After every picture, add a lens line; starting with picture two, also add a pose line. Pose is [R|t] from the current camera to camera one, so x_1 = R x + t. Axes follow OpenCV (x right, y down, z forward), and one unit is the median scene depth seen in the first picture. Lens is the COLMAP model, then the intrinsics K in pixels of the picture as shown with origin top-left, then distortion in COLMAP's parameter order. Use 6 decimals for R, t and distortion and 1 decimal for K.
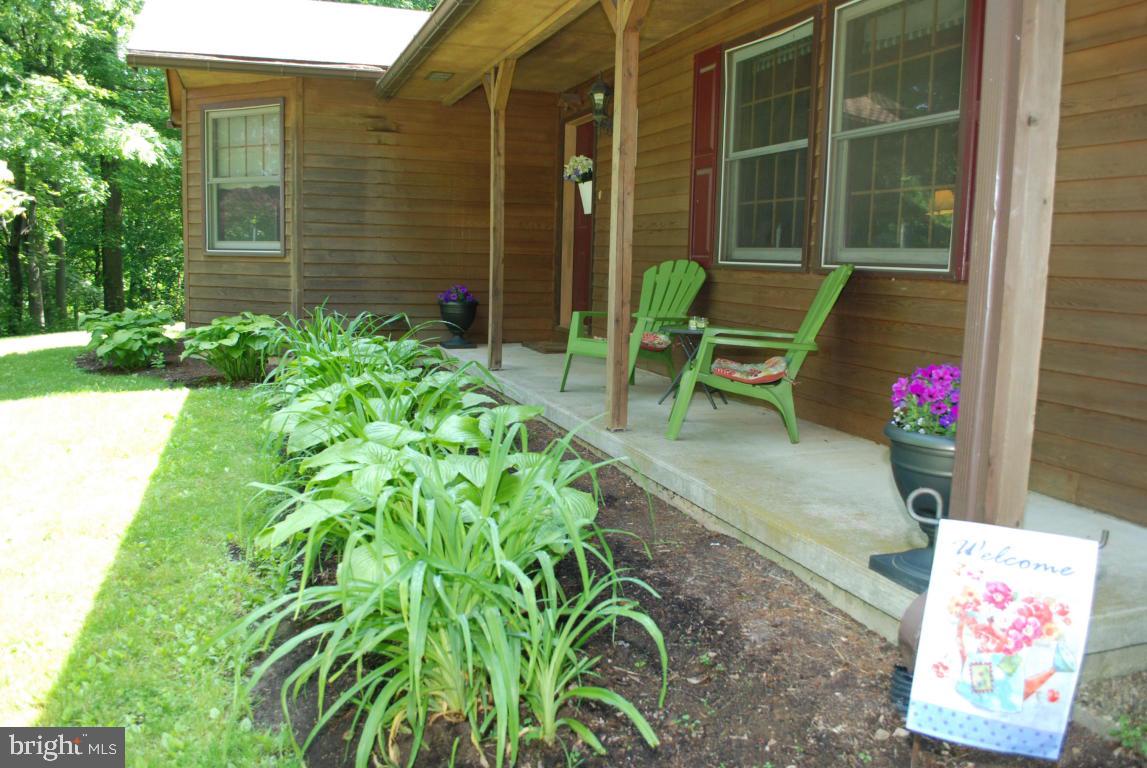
lens RADIAL K [[906.6, 0, 568.0], [0, 906.6, 378.0], [0, 0, 1]] dist [-0.077992, -0.006112]
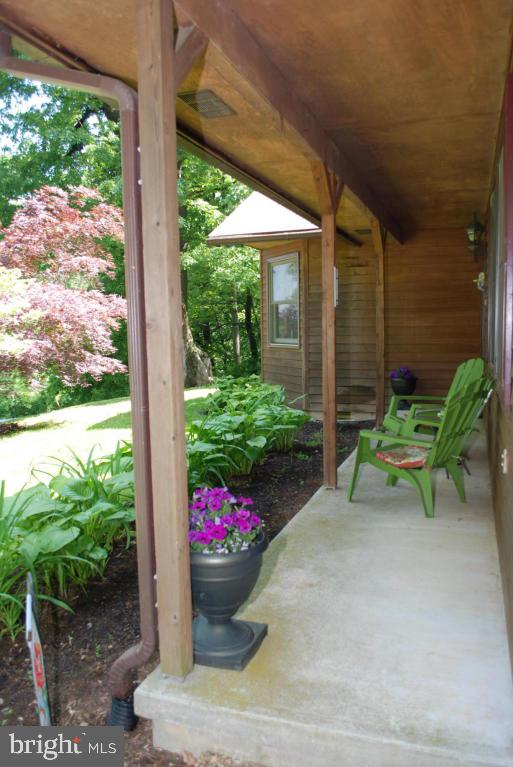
lens RADIAL K [[606.2, 0, 255.8], [0, 606.2, 388.2], [0, 0, 1]] dist [-0.077992, -0.006112]
pose [[0.786627, 0.025985, -0.616881, 0.299068], [-0.042535, 0.999021, -0.012157, -0.046549], [0.615961, 0.035802, 0.786962, 0.087964]]
